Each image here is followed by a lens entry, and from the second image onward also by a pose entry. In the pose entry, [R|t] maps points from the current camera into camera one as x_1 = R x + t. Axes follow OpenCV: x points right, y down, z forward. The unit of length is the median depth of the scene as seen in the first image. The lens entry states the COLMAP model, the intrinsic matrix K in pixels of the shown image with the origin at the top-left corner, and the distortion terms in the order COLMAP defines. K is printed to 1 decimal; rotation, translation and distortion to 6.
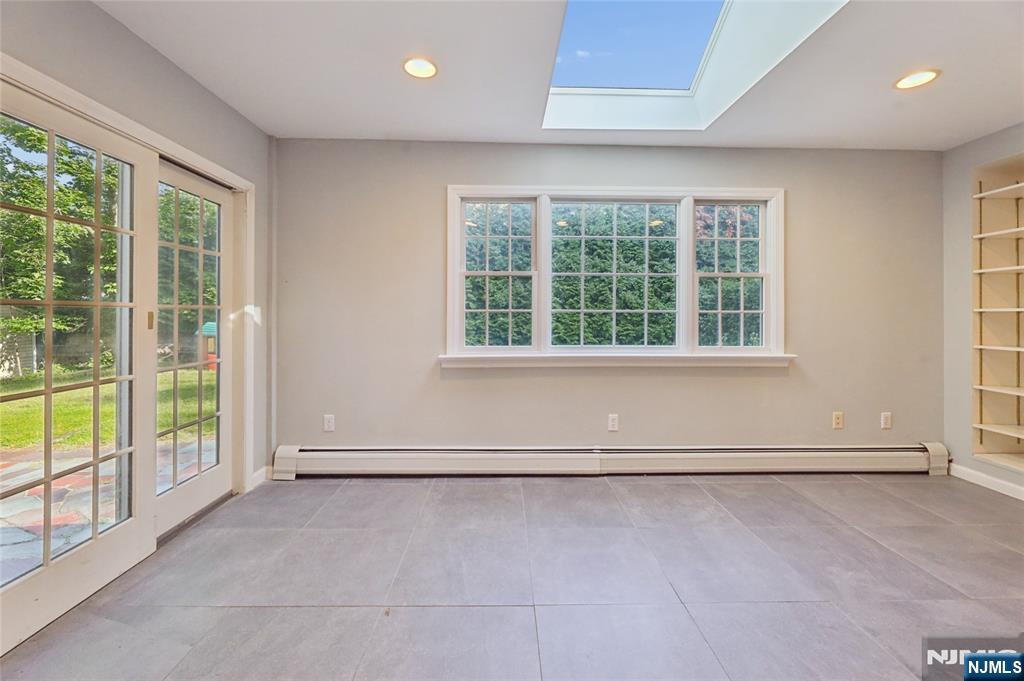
lens RADIAL K [[423.0, 0, 511.9], [0, 423.0, 311.7], [0, 0, 1]] dist [-0.000280, -0.000080]
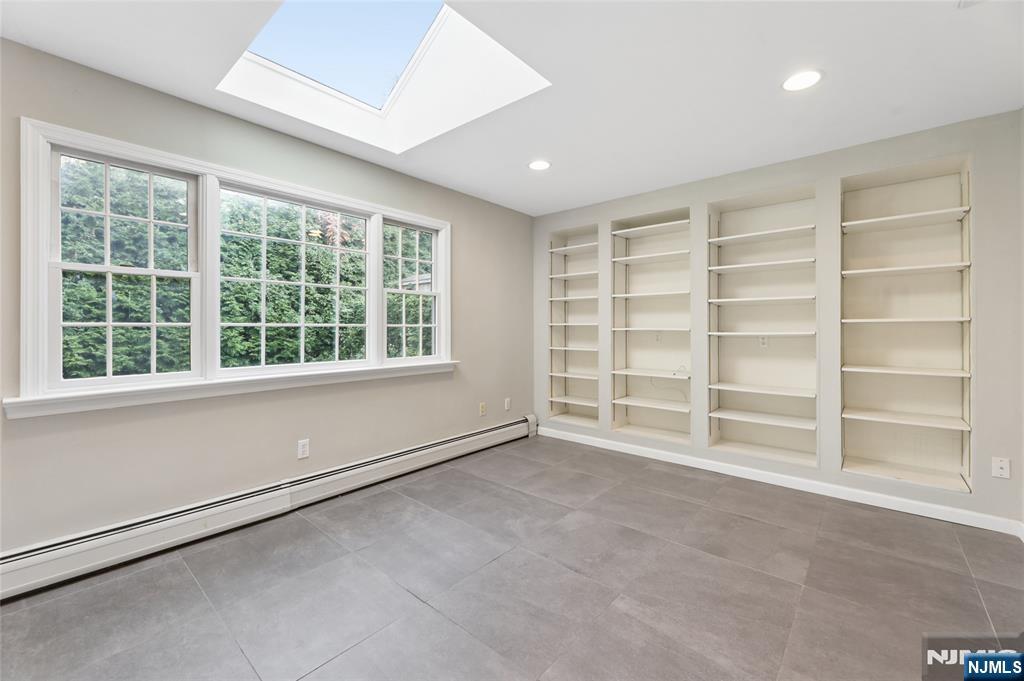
lens RADIAL K [[416.6, 0, 511.9], [0, 416.6, 326.4], [0, 0, 1]] dist [0.000503, -0.000250]
pose [[0.674667, -0.001912, 0.738120, -0.115821], [-0.000384, 0.999996, 0.002941, -0.000820], [-0.738123, -0.002268, 0.674663, 0.076133]]
